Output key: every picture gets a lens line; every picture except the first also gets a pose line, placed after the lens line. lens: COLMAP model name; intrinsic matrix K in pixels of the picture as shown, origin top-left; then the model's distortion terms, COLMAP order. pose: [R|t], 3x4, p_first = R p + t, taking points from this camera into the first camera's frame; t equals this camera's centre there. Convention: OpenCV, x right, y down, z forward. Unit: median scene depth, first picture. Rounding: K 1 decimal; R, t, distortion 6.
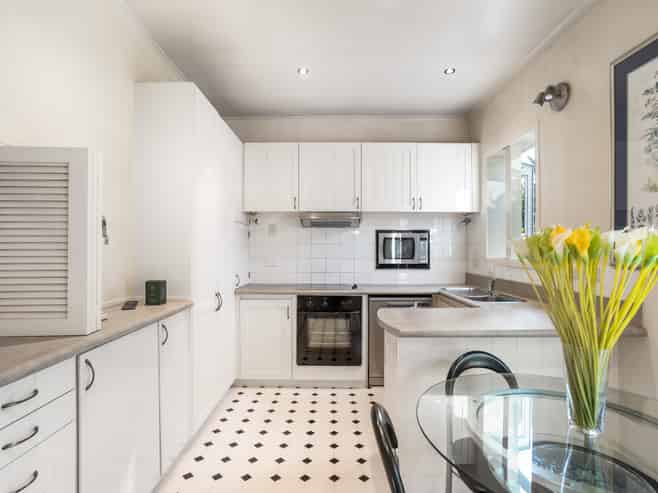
lens RADIAL K [[357.4, 0, 331.8], [0, 357.4, 246.4], [0, 0, 1]] dist [-0.061482, 0.040232]
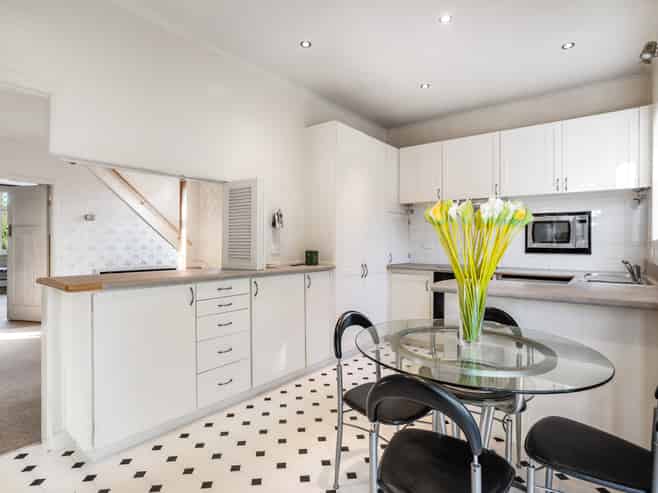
lens RADIAL K [[357.4, 0, 331.8], [0, 357.4, 246.4], [0, 0, 1]] dist [-0.061482, 0.040232]
pose [[0.797827, 0.006342, -0.602854, 0.314830], [0.004463, 0.999855, 0.016426, 0.029064], [0.602870, -0.015796, 0.797683, -0.136657]]
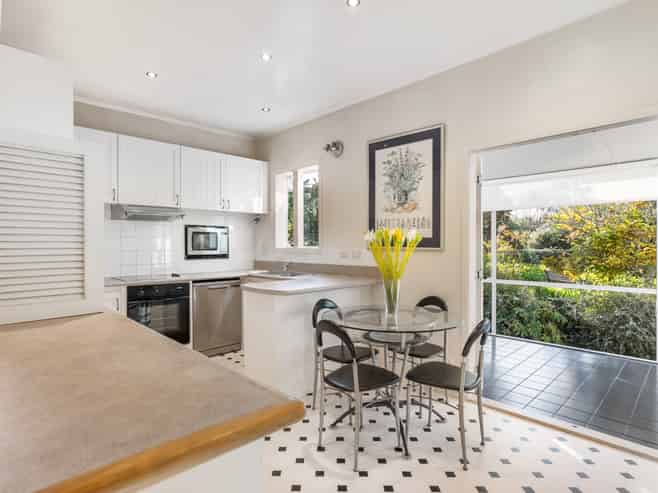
lens RADIAL K [[349.0, 0, 334.7], [0, 349.0, 246.3], [0, 0, 1]] dist [-0.014360, 0.000097]
pose [[0.705158, -0.009316, 0.708989, -0.347860], [0.002168, 0.999937, 0.010983, 0.011605], [-0.709047, -0.006207, 0.705134, -0.109567]]
